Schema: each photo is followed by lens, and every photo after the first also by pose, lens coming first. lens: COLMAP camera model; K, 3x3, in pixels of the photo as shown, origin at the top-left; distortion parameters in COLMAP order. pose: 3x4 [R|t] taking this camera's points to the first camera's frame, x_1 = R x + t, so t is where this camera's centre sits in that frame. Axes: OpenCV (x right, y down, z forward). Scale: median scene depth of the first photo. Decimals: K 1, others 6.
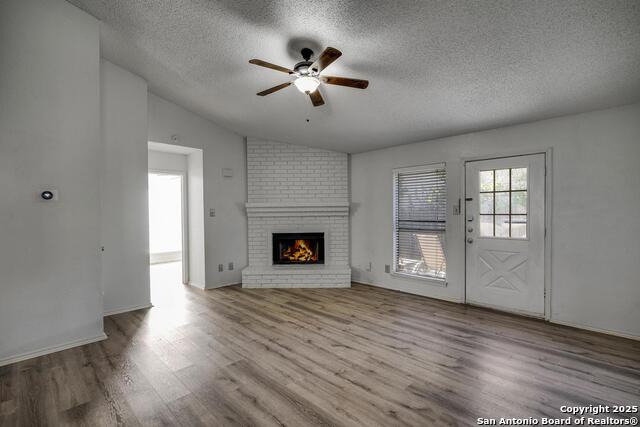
lens RADIAL K [[294.8, 0, 320.2], [0, 294.8, 214.0], [0, 0, 1]] dist [-0.000429, 0.000297]
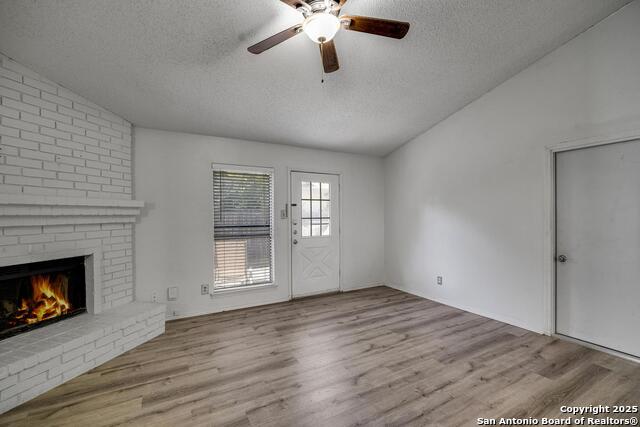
lens RADIAL K [[280.8, 0, 318.3], [0, 280.8, 216.1], [0, 0, 1]] dist [-0.000642, -0.000219]
pose [[0.279922, 0.001573, 0.960022, -0.441356], [0.011633, 0.999920, -0.005031, -0.000519], [-0.959952, 0.012576, 0.279881, 0.549838]]
